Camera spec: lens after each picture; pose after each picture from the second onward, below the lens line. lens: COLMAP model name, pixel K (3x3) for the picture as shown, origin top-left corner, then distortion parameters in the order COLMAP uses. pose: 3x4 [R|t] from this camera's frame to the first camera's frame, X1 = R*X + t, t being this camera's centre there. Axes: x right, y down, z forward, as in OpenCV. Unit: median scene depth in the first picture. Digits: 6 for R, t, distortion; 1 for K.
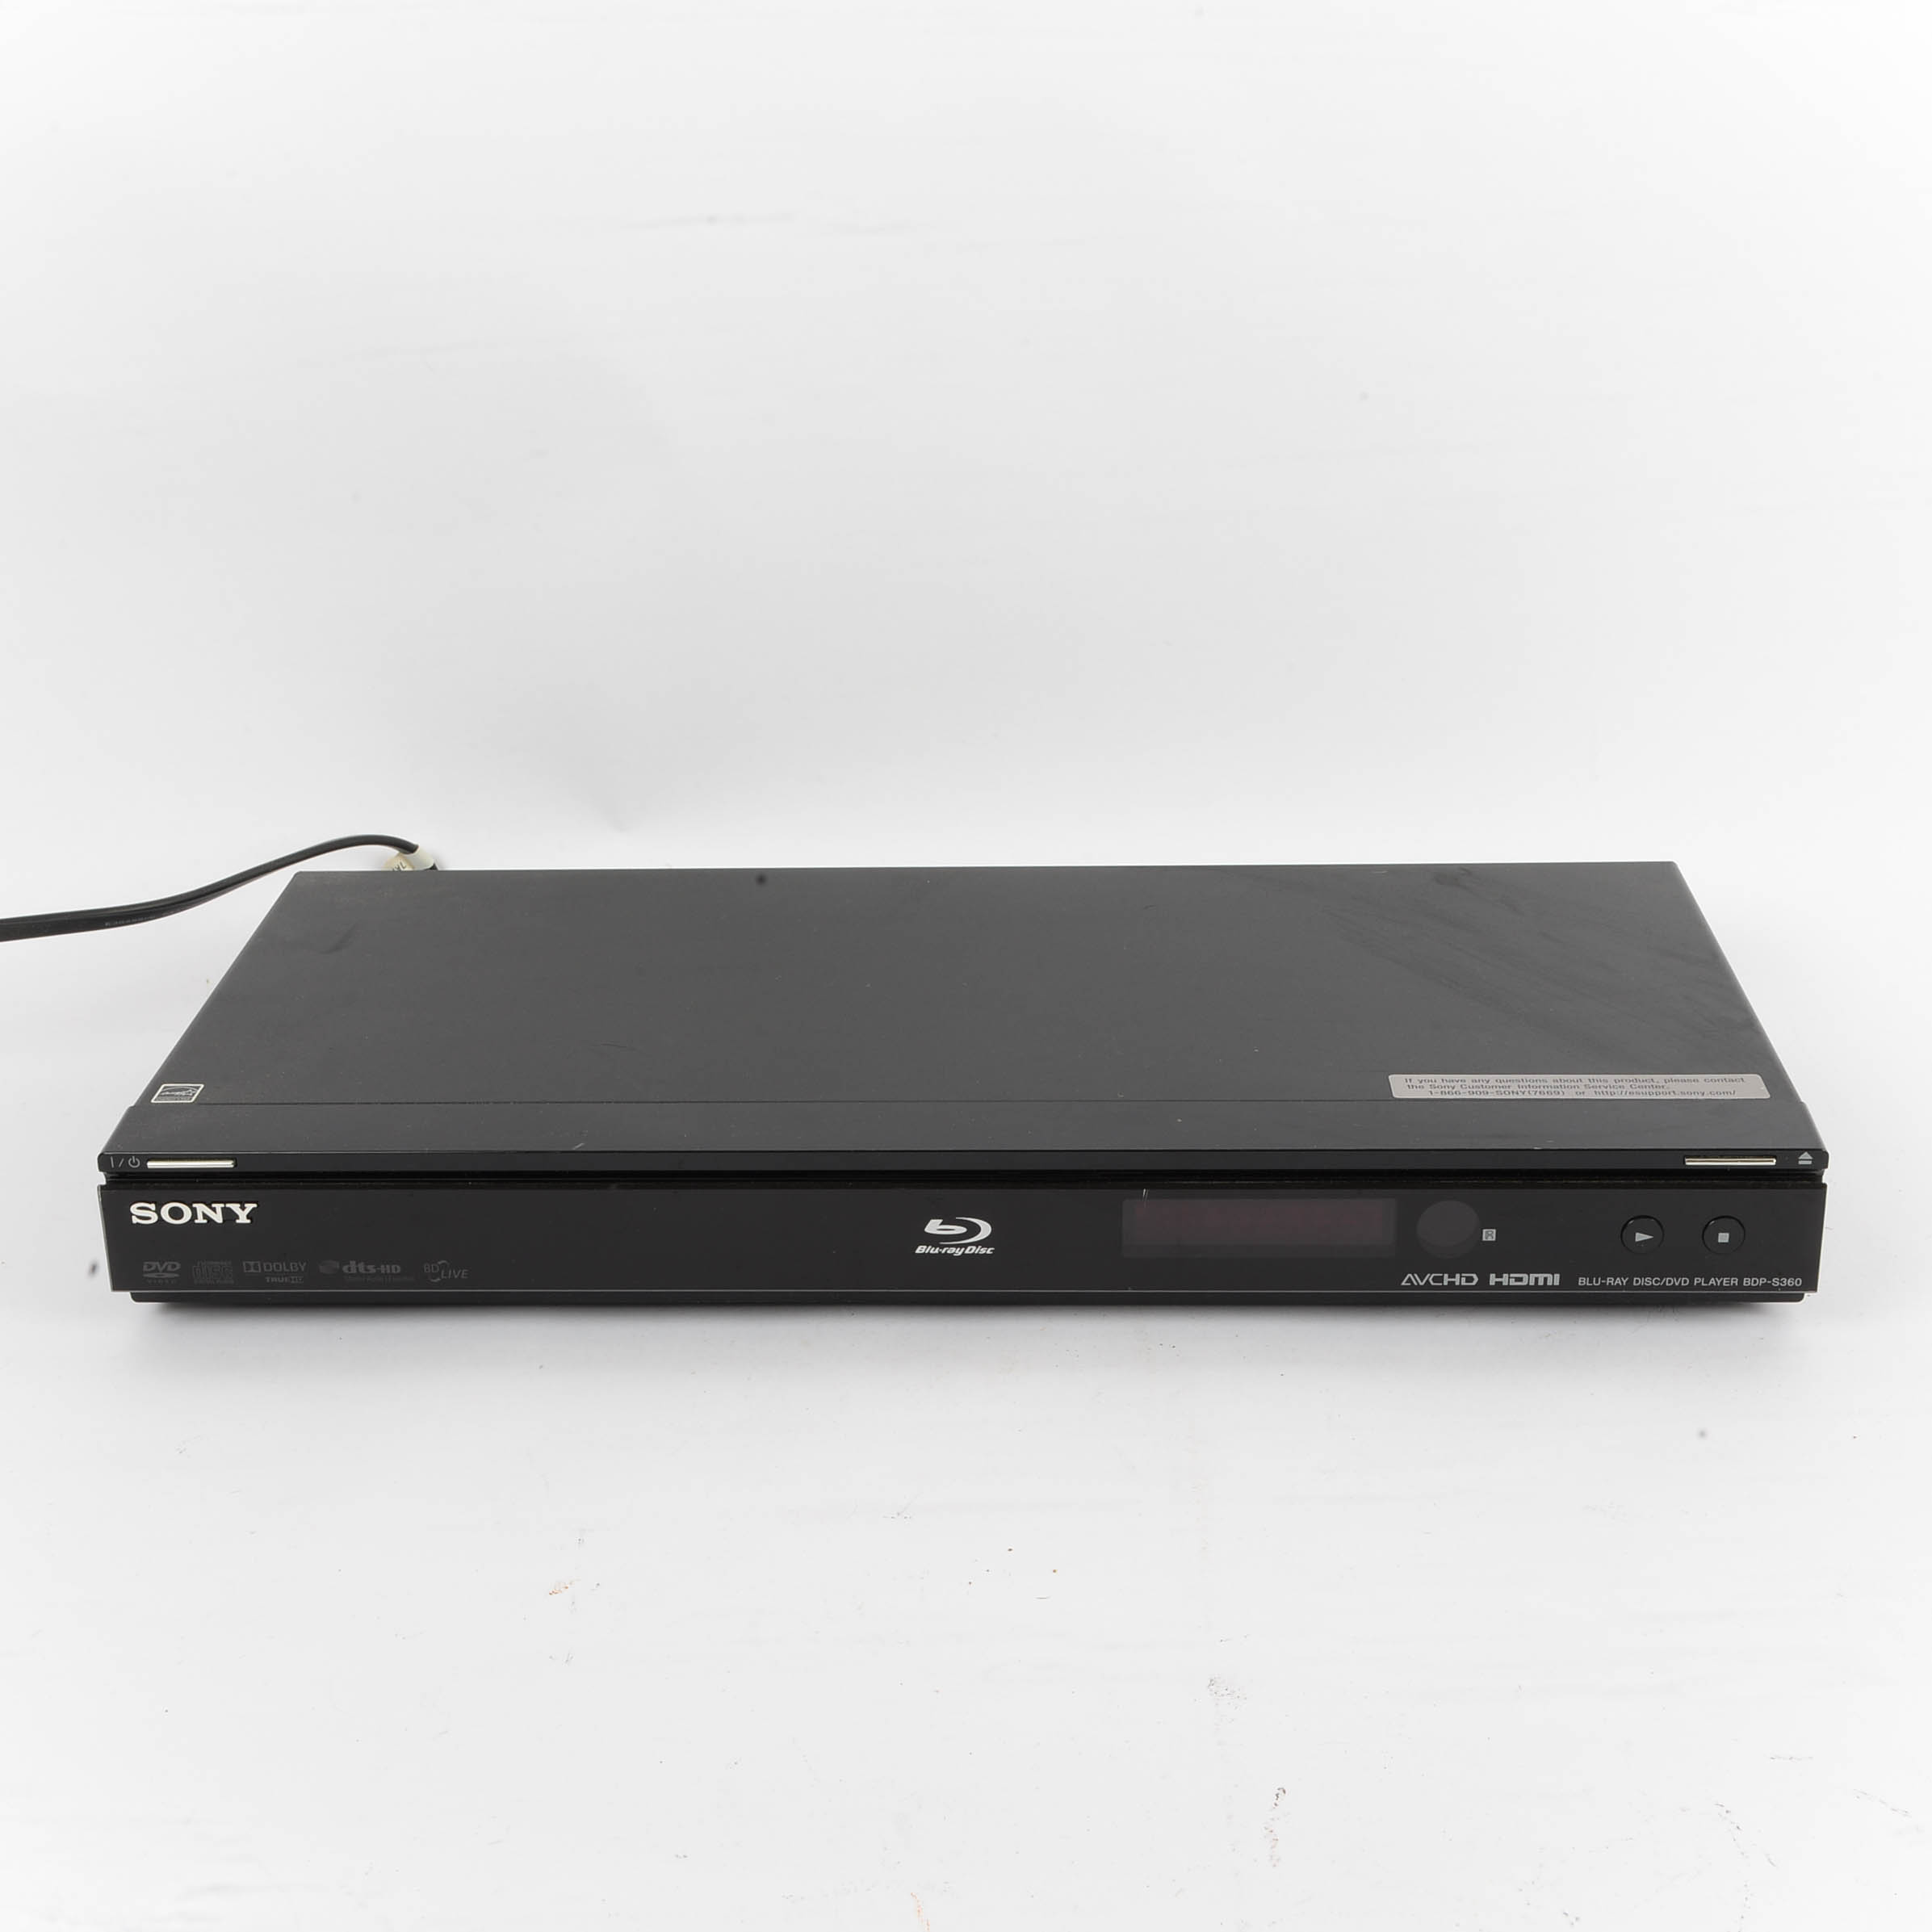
lens RADIAL K [[3117.3, 0, 856.9], [0, 3117.3, 961.7], [0, 0, 1]] dist [0.009292, 0.057398]
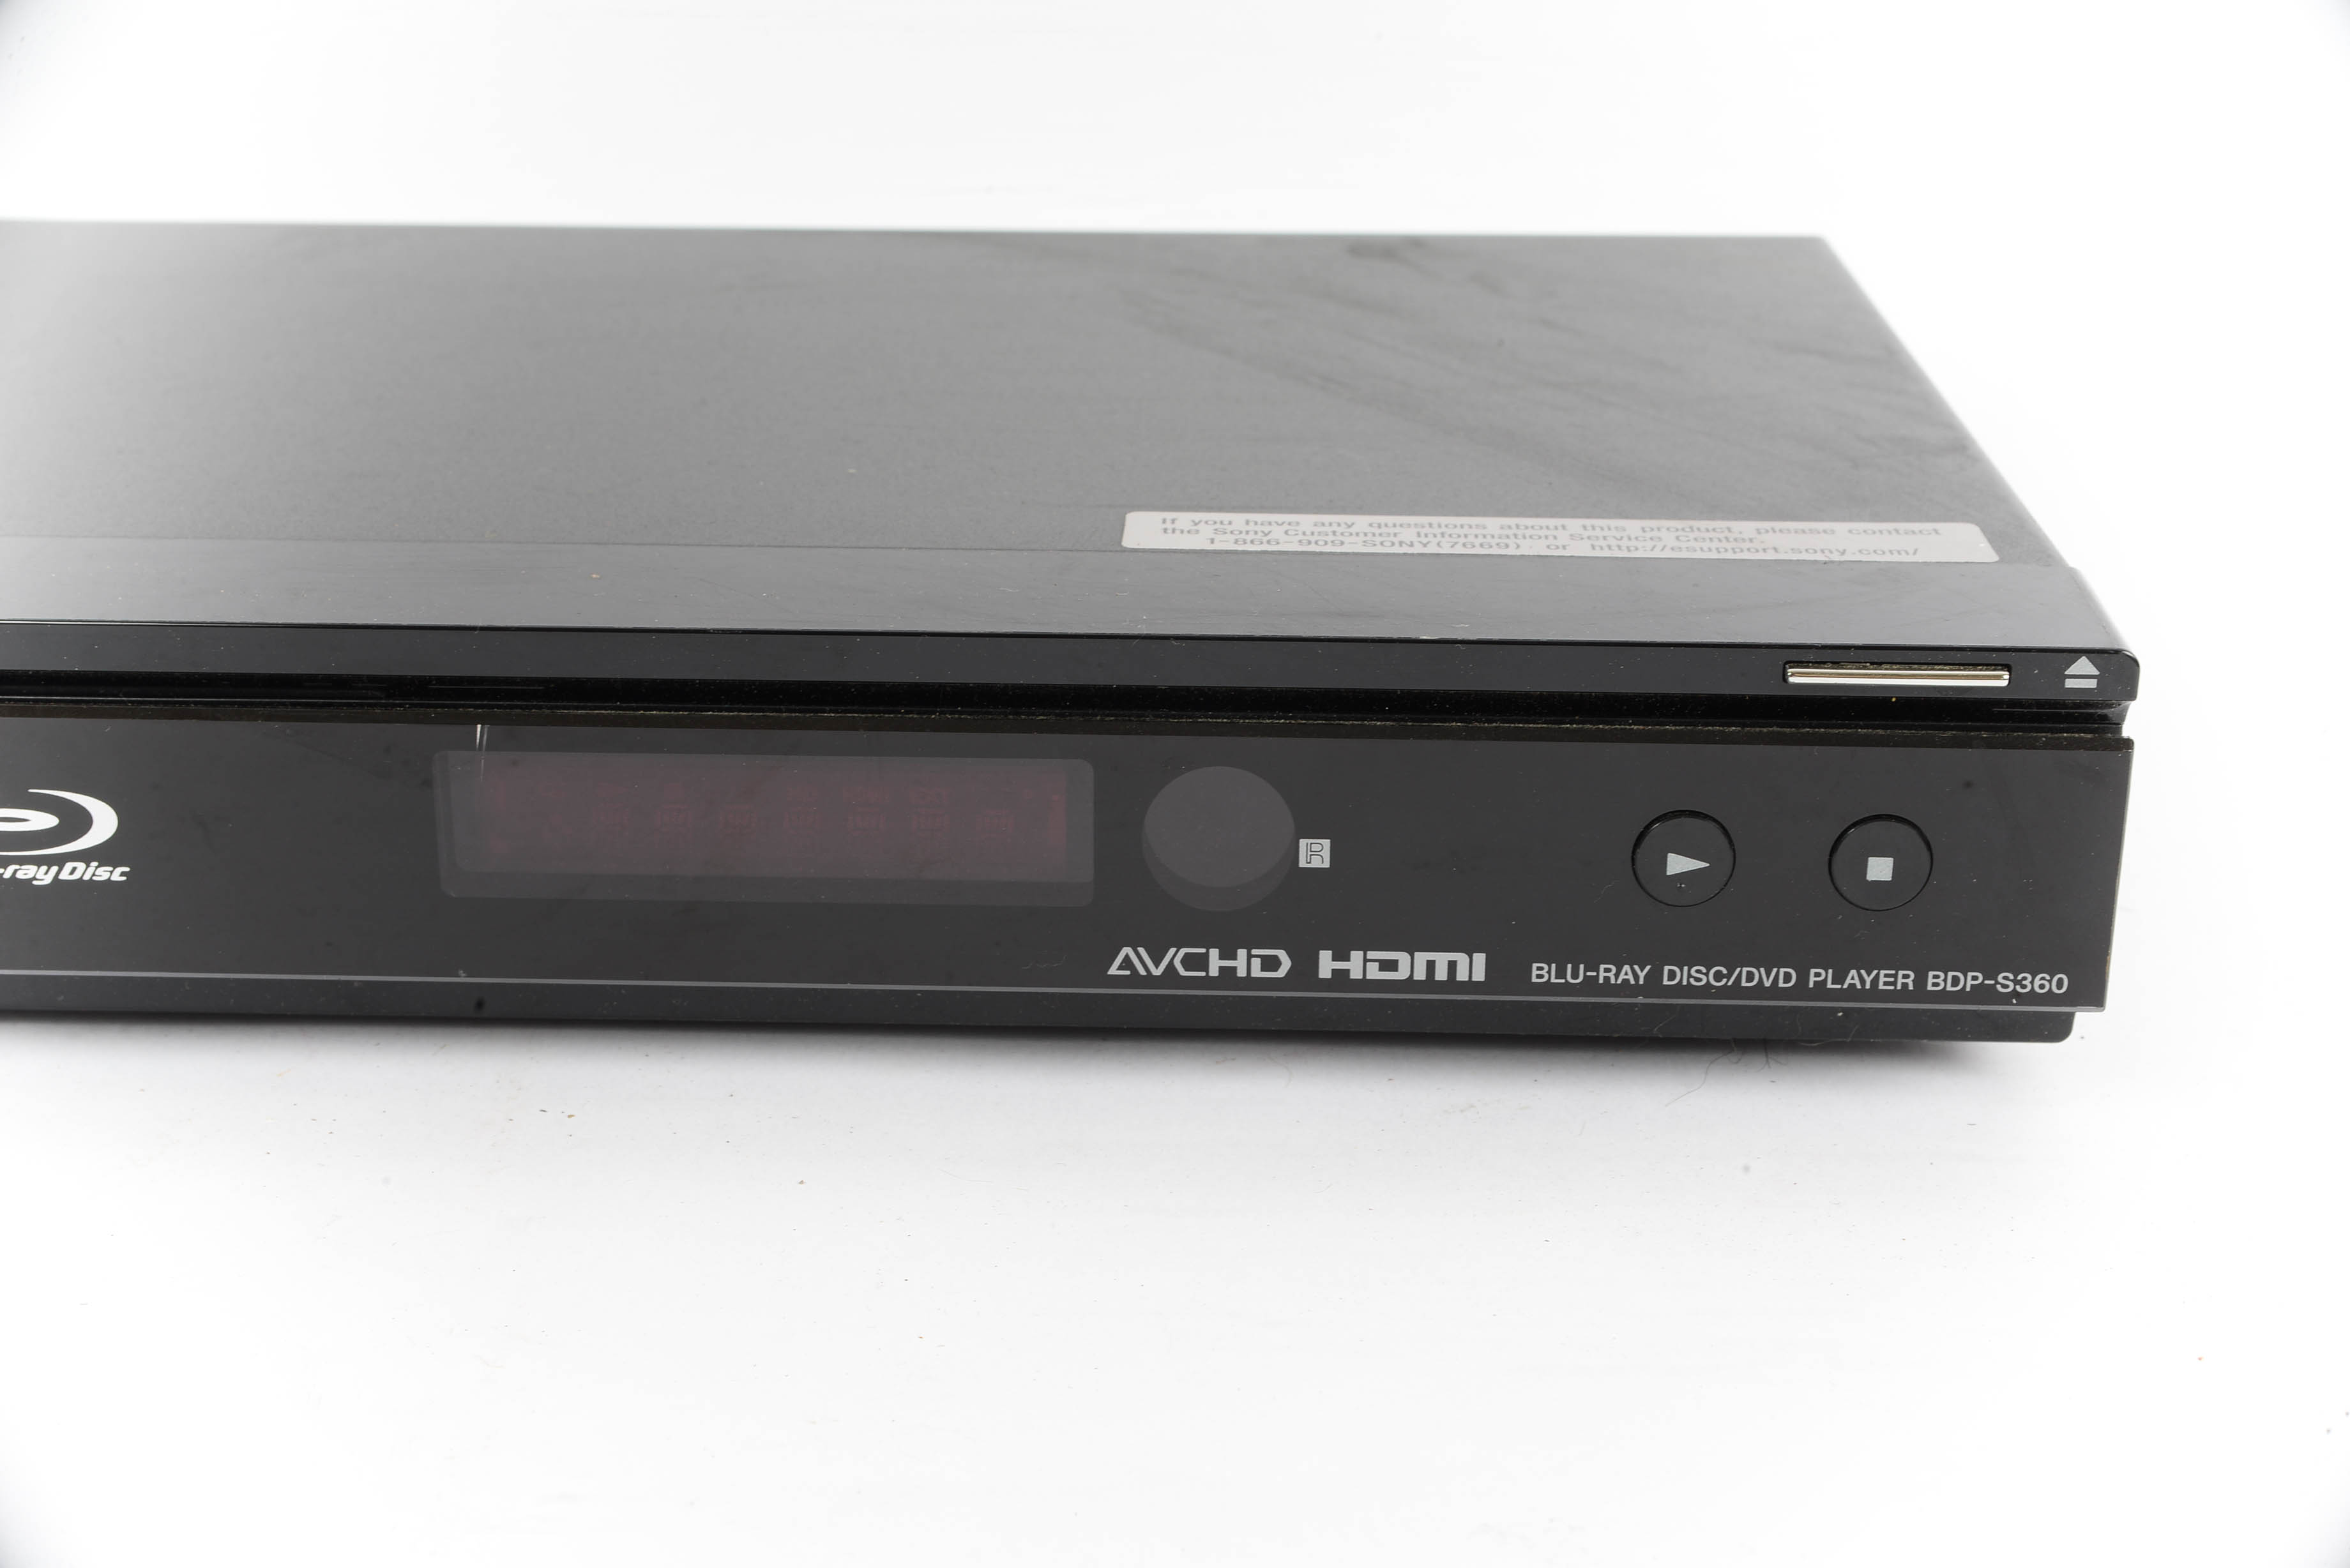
lens RADIAL K [[3063.7, 0, 1175.1], [0, 3063.7, 609.9], [0, 0, 1]] dist [0.020114, 0.064900]
pose [[0.999214, 0.023981, 0.031554, 0.170077], [-0.022381, 0.998492, -0.050123, 0.075858], [-0.032708, 0.049377, 0.998244, 0.593774]]
